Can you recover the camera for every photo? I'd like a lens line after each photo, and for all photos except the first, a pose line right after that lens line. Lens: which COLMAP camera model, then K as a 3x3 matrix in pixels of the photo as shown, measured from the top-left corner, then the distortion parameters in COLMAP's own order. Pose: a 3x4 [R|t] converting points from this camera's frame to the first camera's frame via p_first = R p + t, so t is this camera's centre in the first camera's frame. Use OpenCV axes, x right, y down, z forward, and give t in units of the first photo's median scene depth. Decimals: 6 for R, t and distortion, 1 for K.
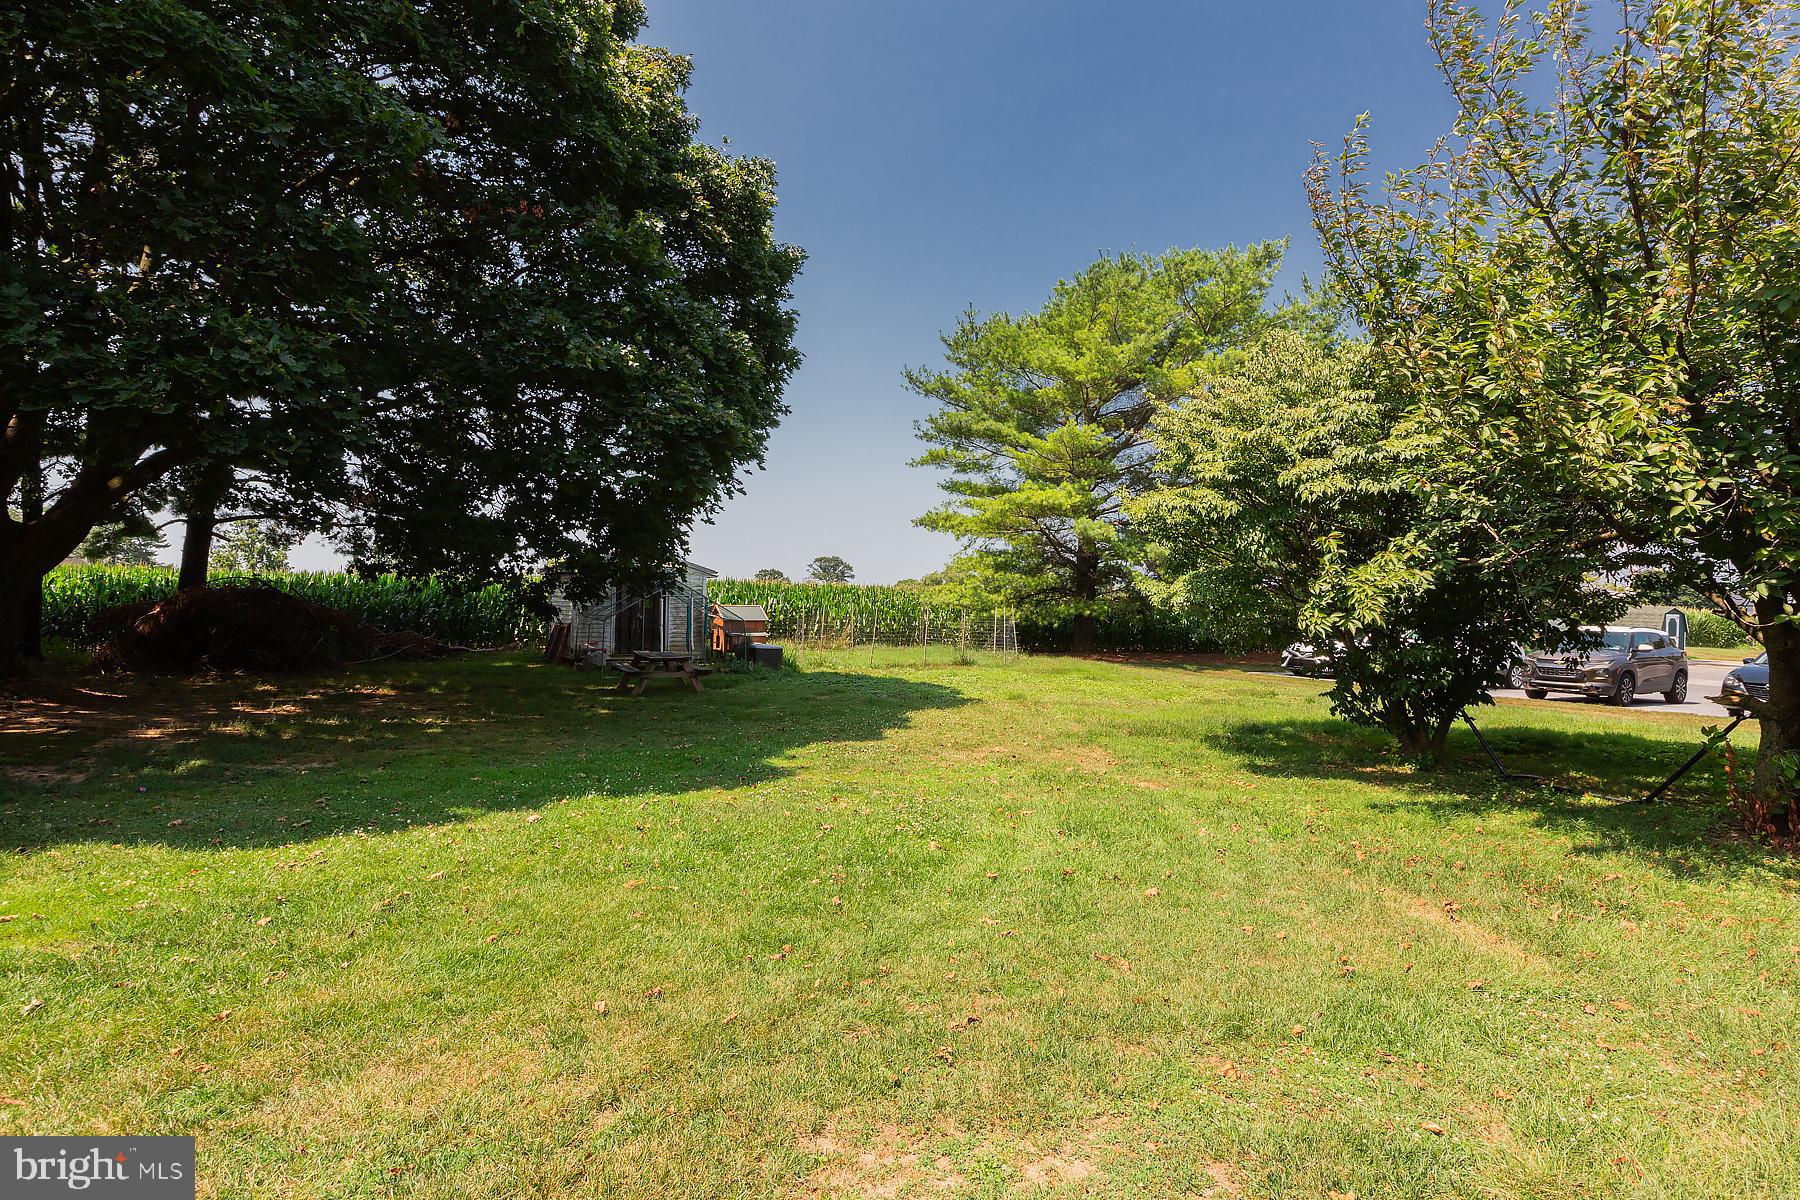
lens RADIAL K [[1045.3, 0, 902.8], [0, 1045.3, 600.9], [0, 0, 1]] dist [0.006245, 0.000790]
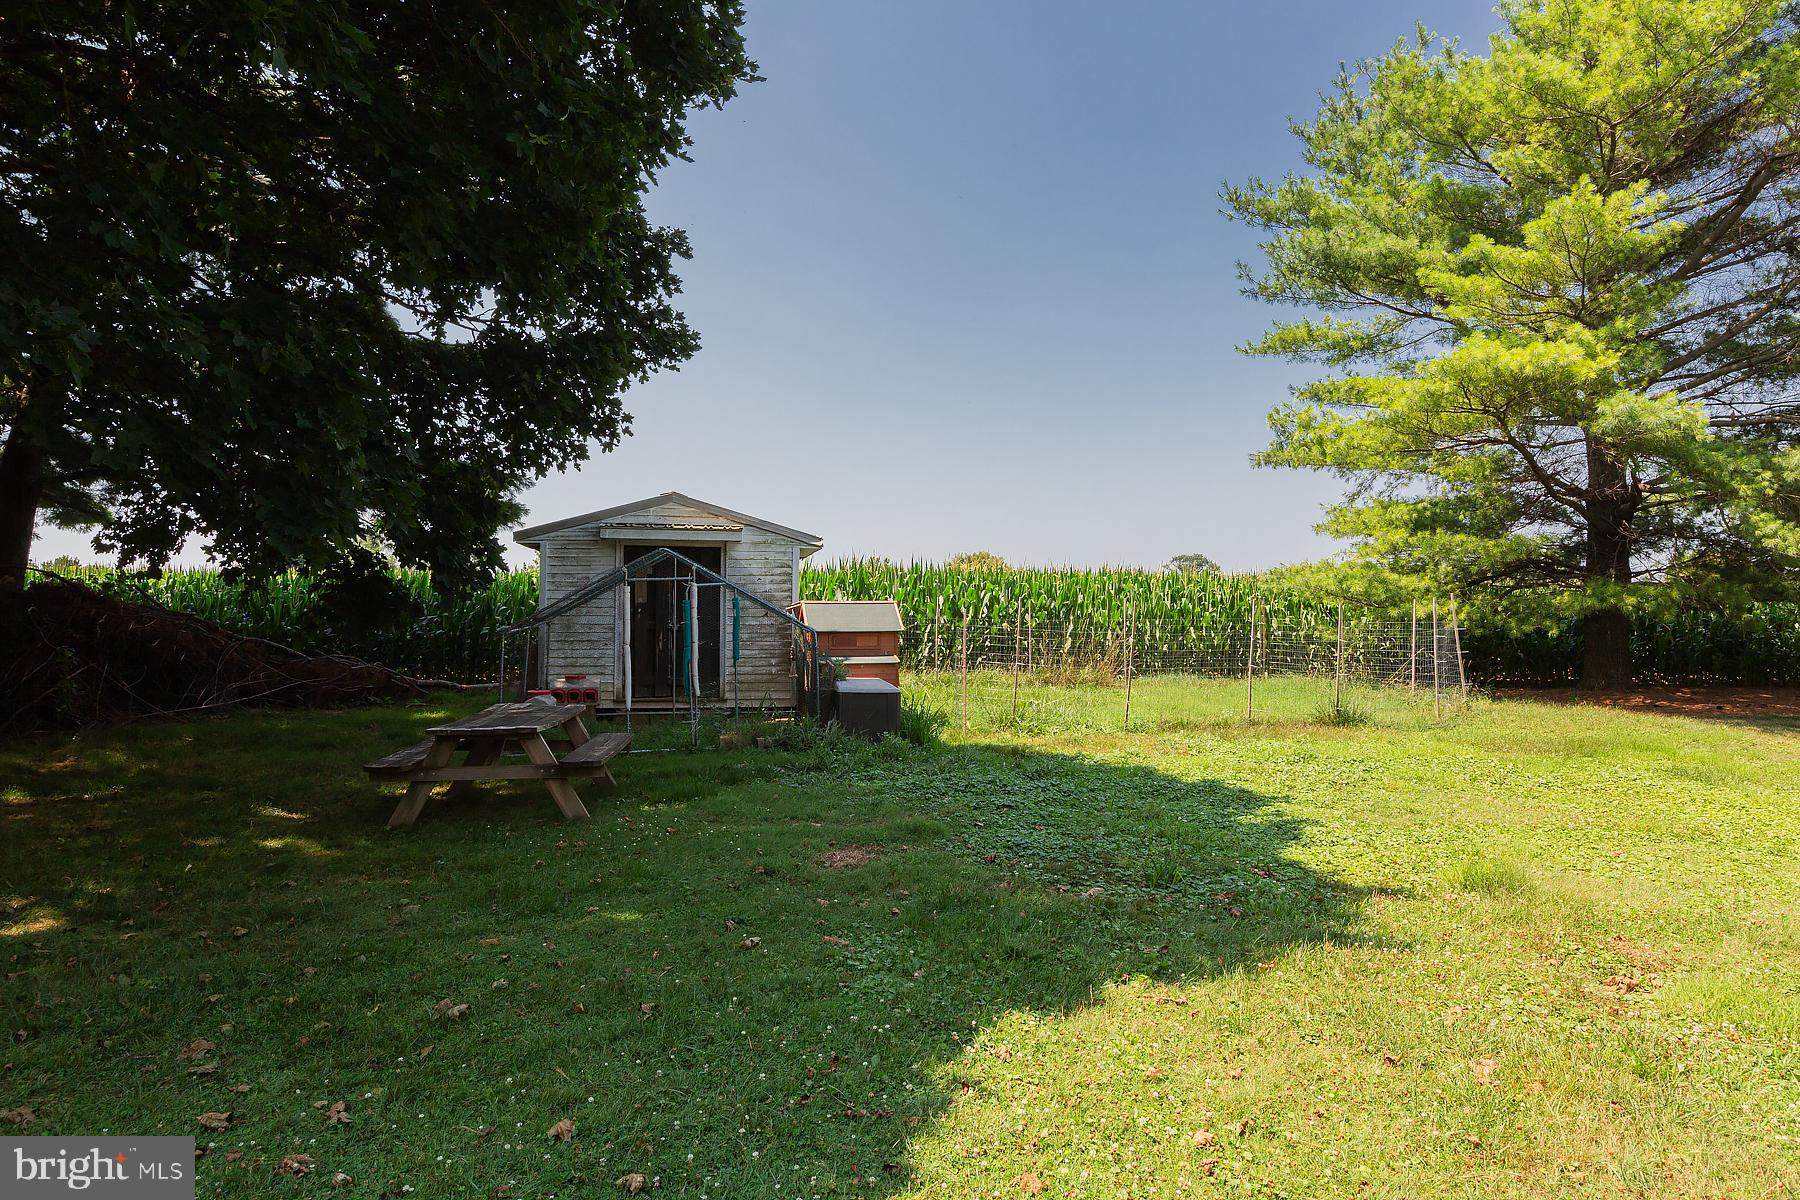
lens RADIAL K [[1051.4, 0, 884.1], [0, 1051.4, 604.1], [0, 0, 1]] dist [-0.037099, -0.000356]
pose [[0.928530, -0.020329, -0.370701, 0.037445], [0.016940, 0.999780, -0.012395, 0.009647], [0.370871, 0.005229, 0.928669, 0.437721]]
